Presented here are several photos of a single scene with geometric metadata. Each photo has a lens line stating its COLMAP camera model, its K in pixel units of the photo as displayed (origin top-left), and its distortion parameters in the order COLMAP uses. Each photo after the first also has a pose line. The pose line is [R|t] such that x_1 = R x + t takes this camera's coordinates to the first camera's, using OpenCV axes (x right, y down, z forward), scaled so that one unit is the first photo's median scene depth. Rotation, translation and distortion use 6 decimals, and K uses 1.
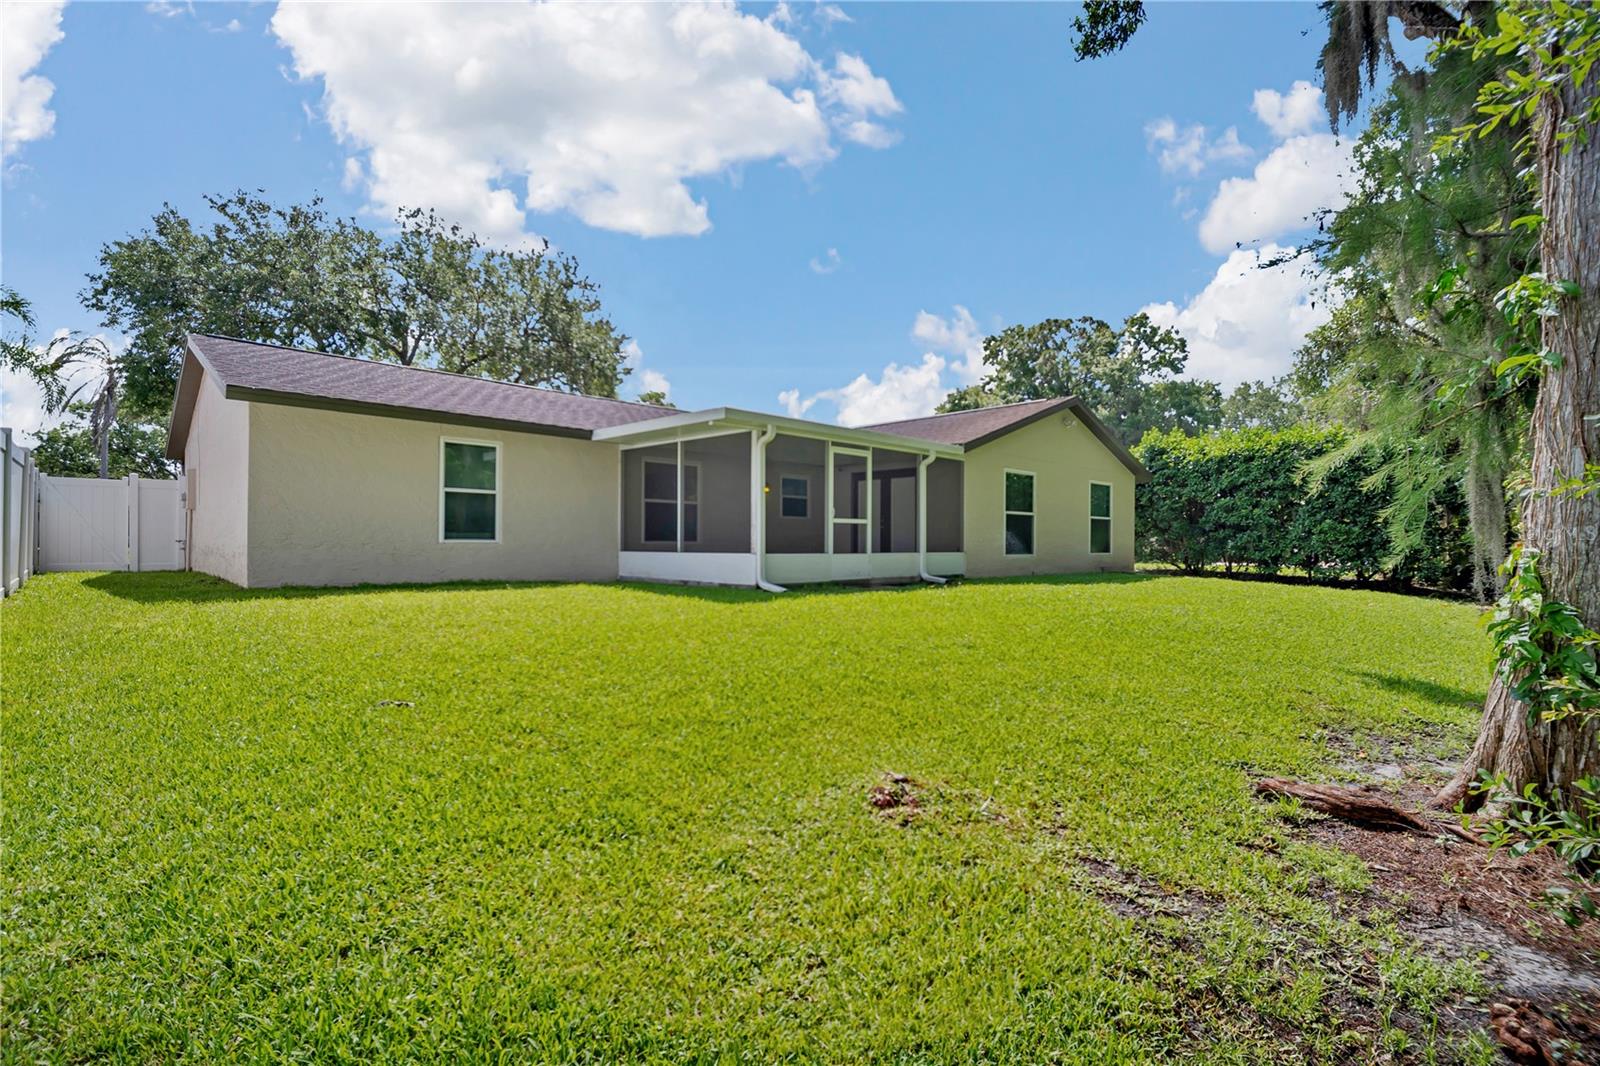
lens RADIAL K [[701.6, 0, 806.6], [0, 701.6, 532.7], [0, 0, 1]] dist [0.005680, -0.000379]
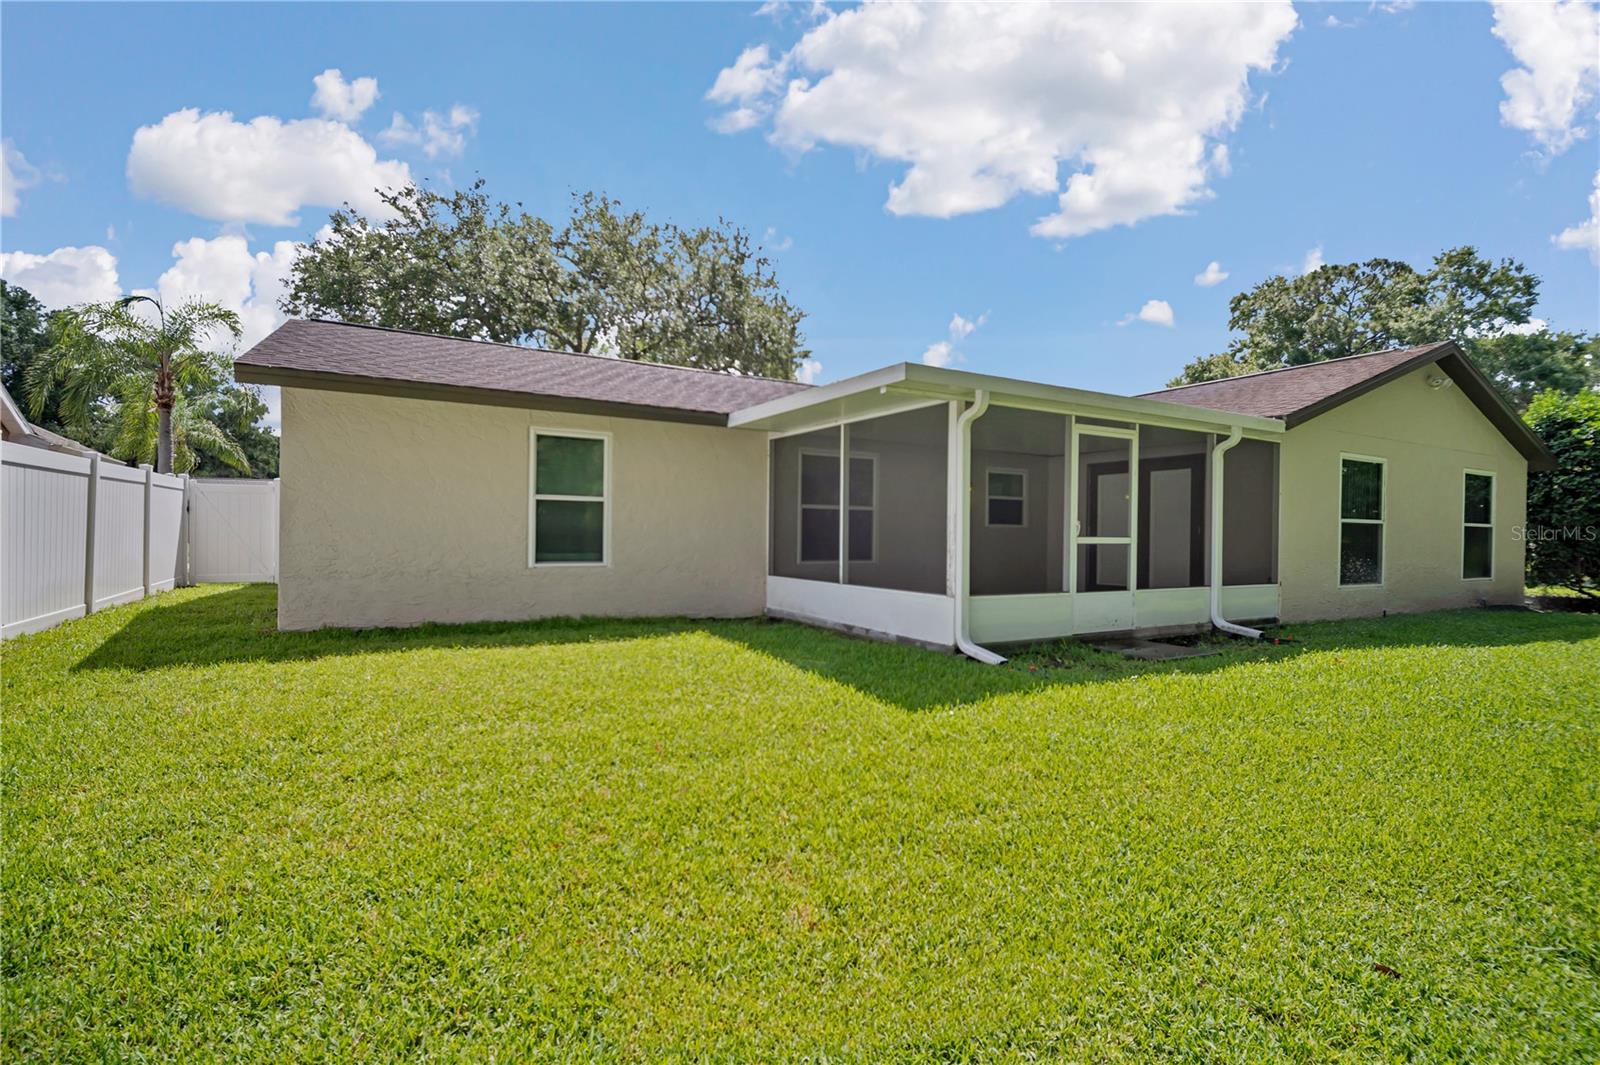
lens RADIAL K [[701.6, 0, 804.3], [0, 701.6, 534.0], [0, 0, 1]] dist [0.005680, -0.000379]
pose [[0.962491, 0.009796, -0.271138, -0.020262], [-0.006280, 0.999885, 0.013830, -0.022090], [0.271242, -0.011609, 0.962441, 0.230700]]
